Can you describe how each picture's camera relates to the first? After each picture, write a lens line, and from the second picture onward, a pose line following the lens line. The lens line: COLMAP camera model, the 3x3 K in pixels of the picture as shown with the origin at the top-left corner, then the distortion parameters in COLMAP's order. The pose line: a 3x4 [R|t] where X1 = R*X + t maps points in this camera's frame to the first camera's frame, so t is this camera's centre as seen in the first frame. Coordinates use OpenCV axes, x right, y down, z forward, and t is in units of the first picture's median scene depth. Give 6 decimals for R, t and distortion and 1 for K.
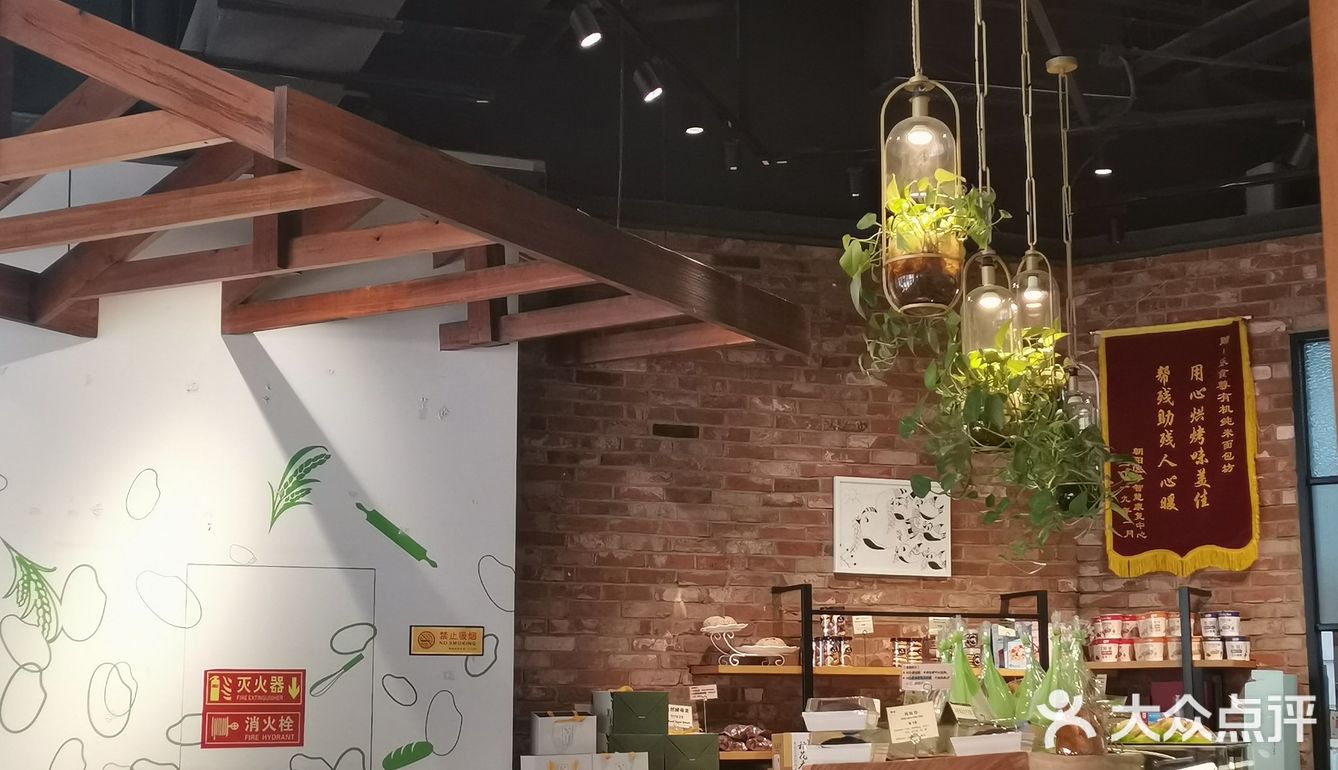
lens RADIAL K [[1944.7, 0, 664.0], [0, 1944.7, 401.1], [0, 0, 1]] dist [0.023879, 0.068881]
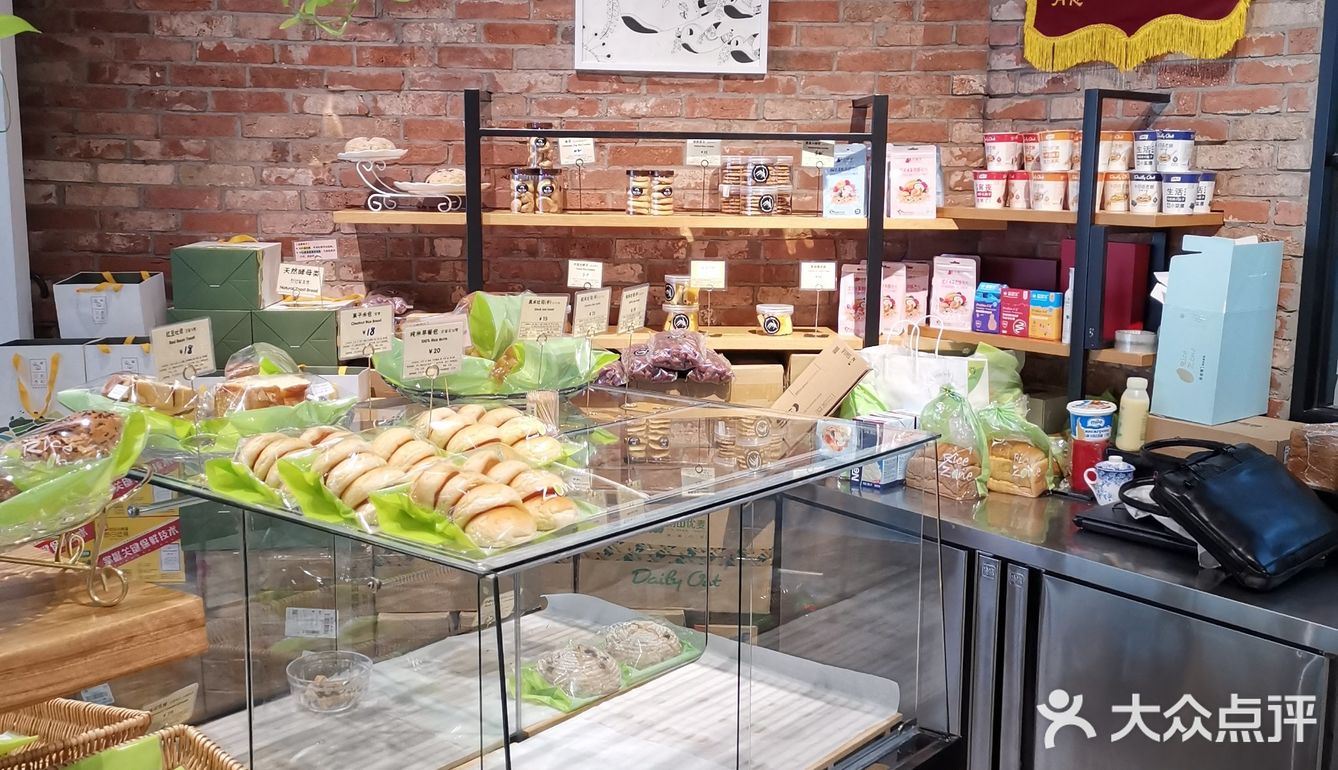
lens RADIAL K [[1362.4, 0, 669.0], [0, 1362.4, 385.0], [0, 0, 1]] dist [0.013033, 0.123341]
pose [[0.952739, 0.061414, -0.297517, 0.280637], [0.036992, 0.948611, 0.314275, 0.046598], [0.301529, -0.310428, 0.901507, 0.575886]]
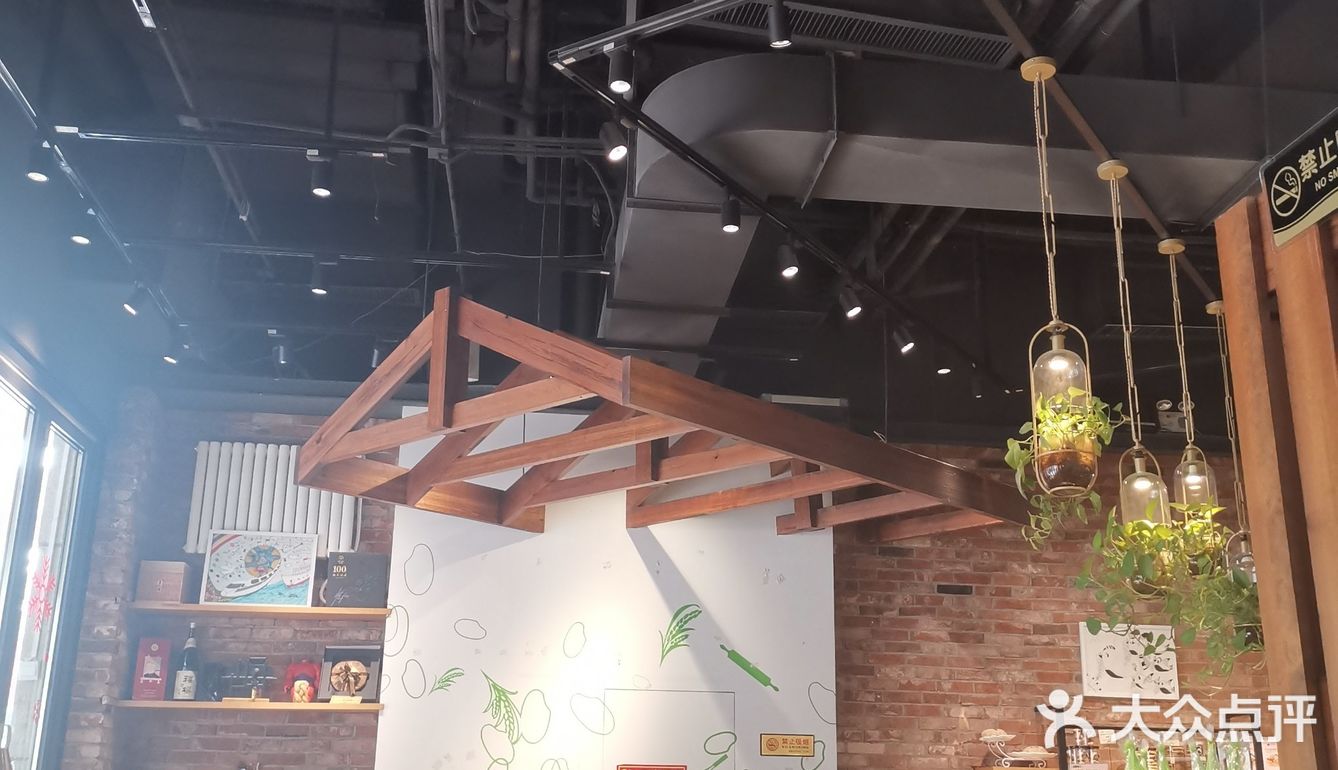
lens RADIAL K [[1362.4, 0, 669.0], [0, 1362.4, 385.0], [0, 0, 1]] dist [0.013033, 0.123341]
pose [[0.971523, -0.053862, -0.230742, 0.041685], [0.021670, 0.989937, -0.139840, 0.002910], [0.235952, 0.130857, 0.962914, 0.009362]]
